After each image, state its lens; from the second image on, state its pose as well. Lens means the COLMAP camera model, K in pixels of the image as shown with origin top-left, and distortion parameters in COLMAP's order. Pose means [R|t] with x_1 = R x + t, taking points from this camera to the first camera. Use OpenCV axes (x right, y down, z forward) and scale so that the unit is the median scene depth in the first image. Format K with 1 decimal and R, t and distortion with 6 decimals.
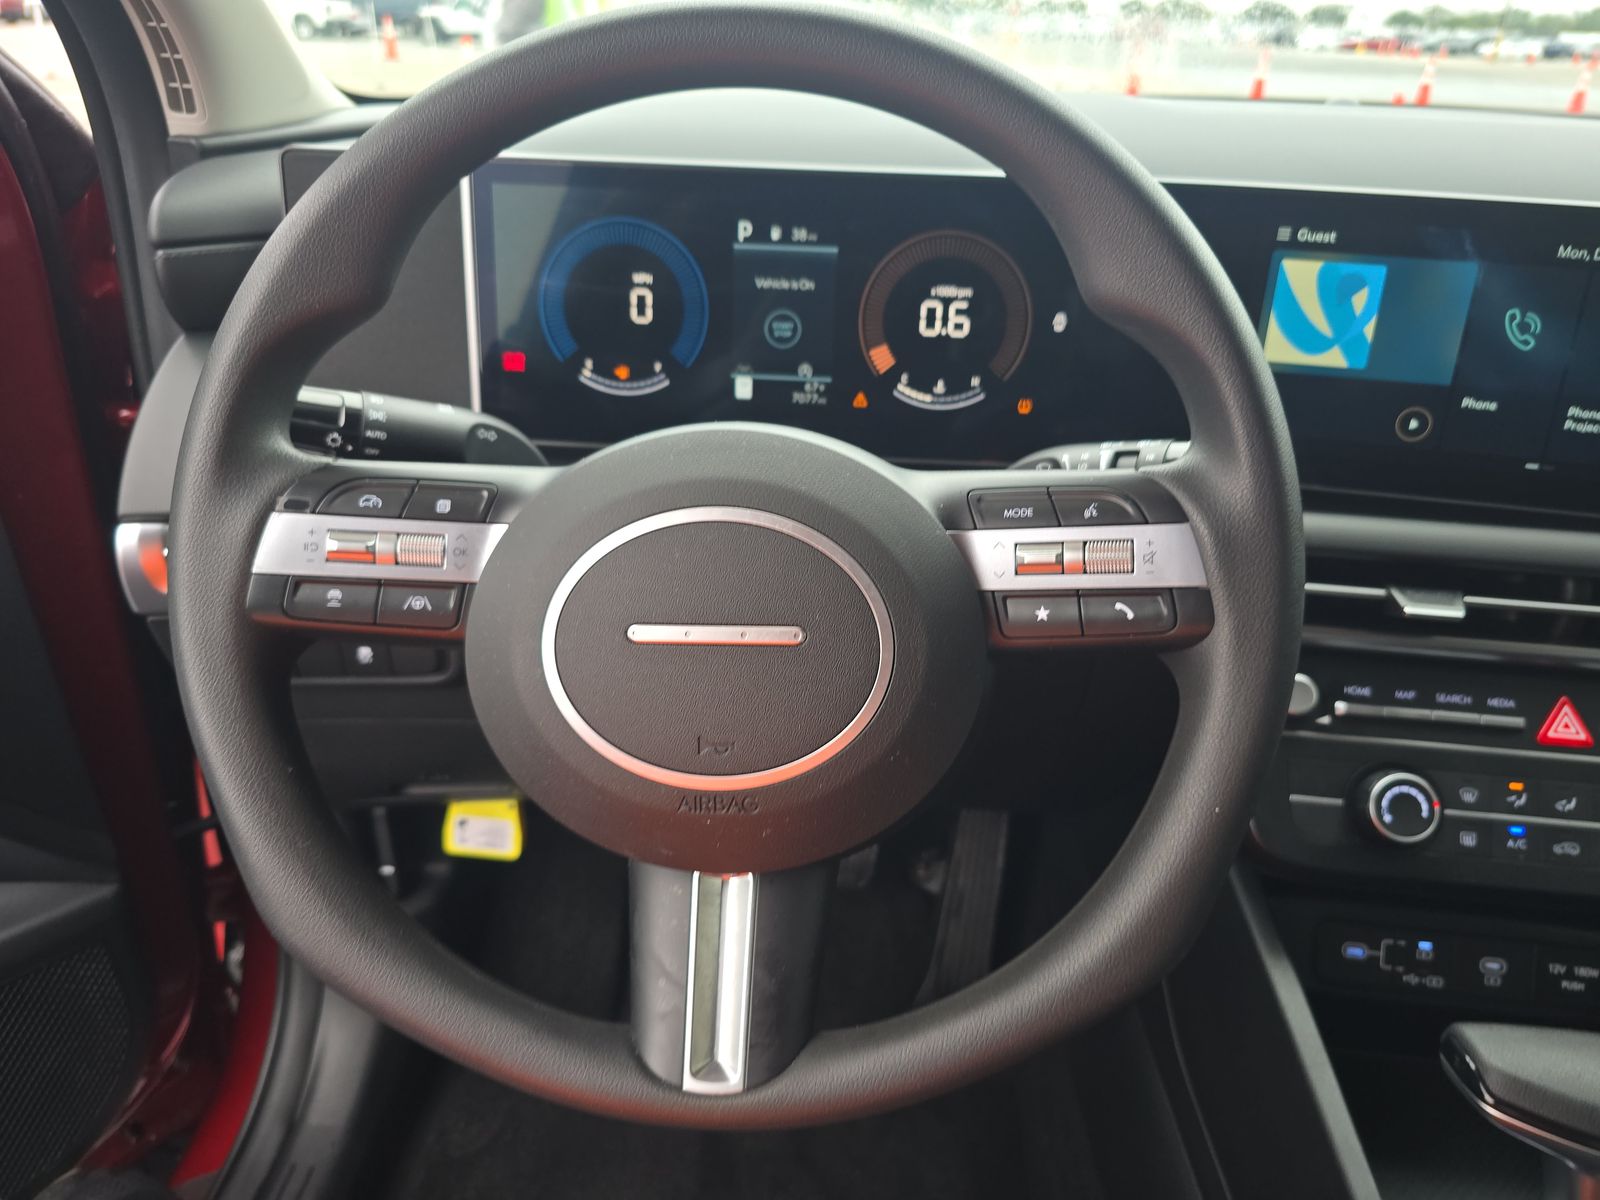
lens RADIAL K [[1123.6, 0, 800.1], [0, 1123.6, 598.1], [0, 0, 1]] dist [0.027449, -0.023172]
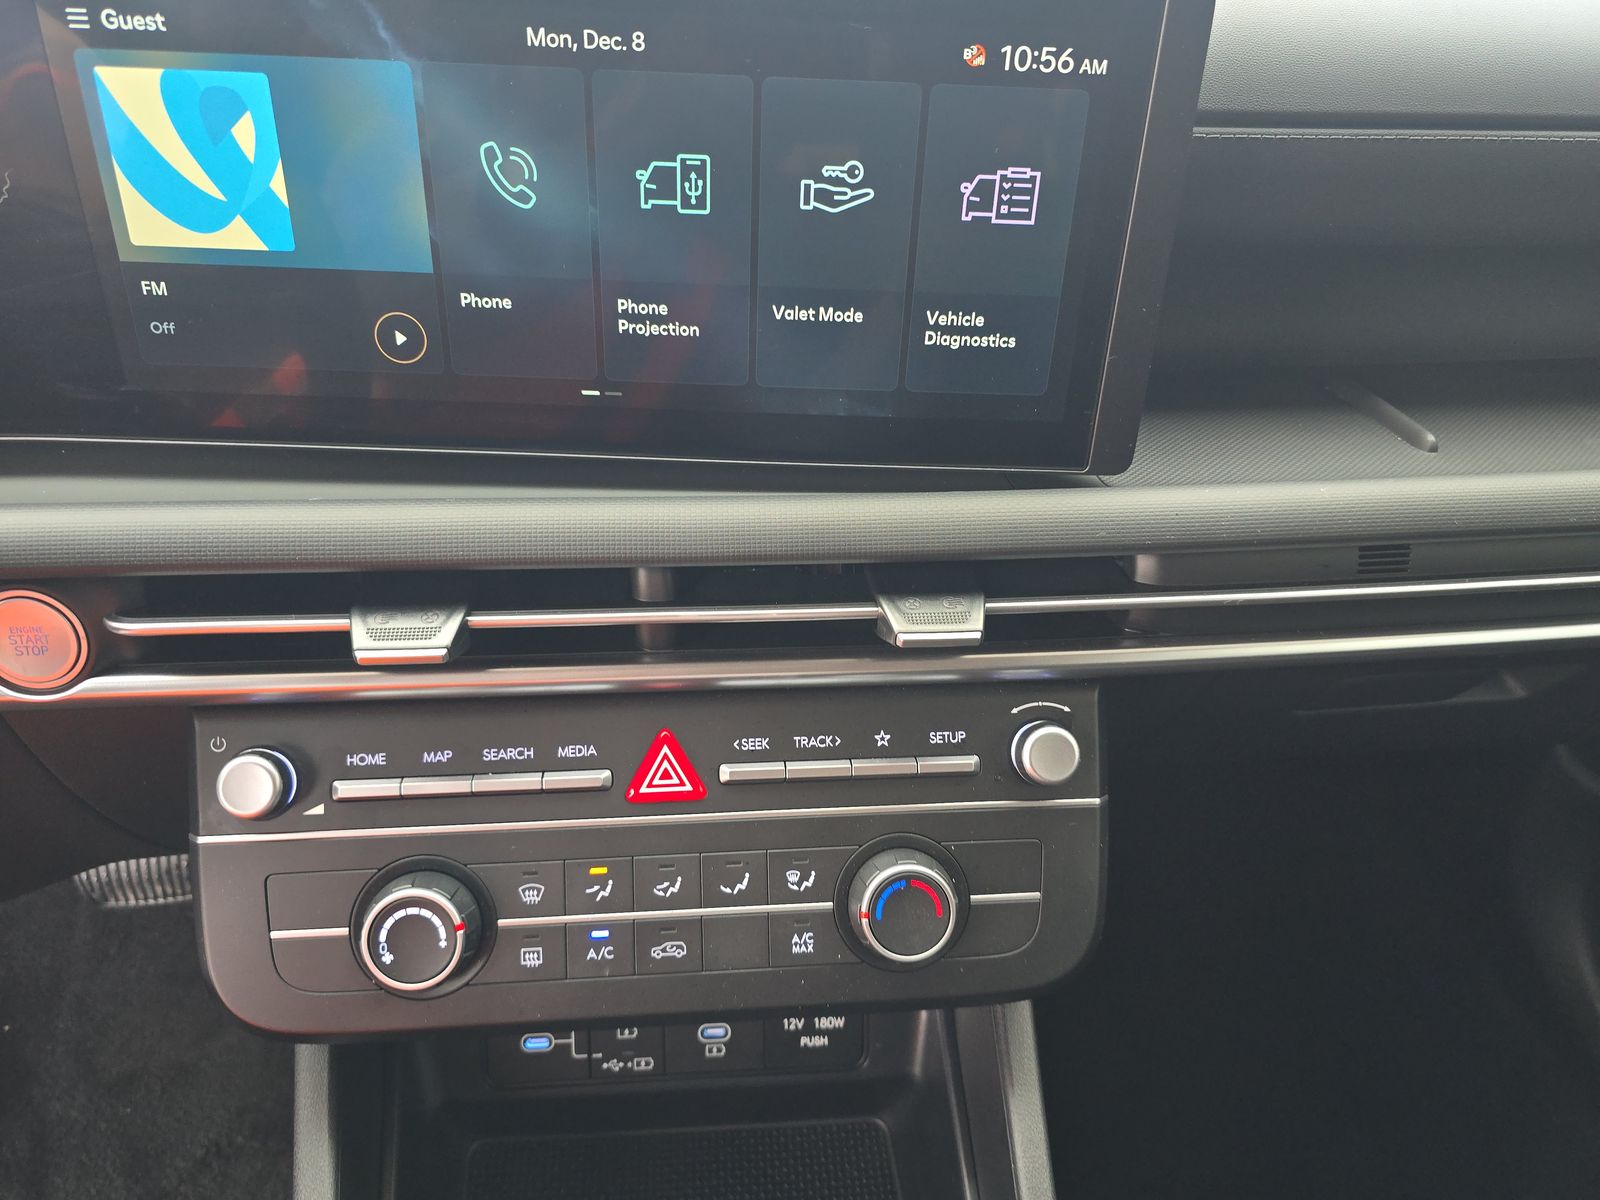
lens RADIAL K [[1123.6, 0, 793.0], [0, 1123.6, 597.5], [0, 0, 1]] dist [0.027449, -0.023172]
pose [[0.982047, -0.114727, 0.149737, 0.663727], [0.086229, 0.979026, 0.184588, -0.112596], [-0.167774, -0.168363, 0.971342, 0.342130]]
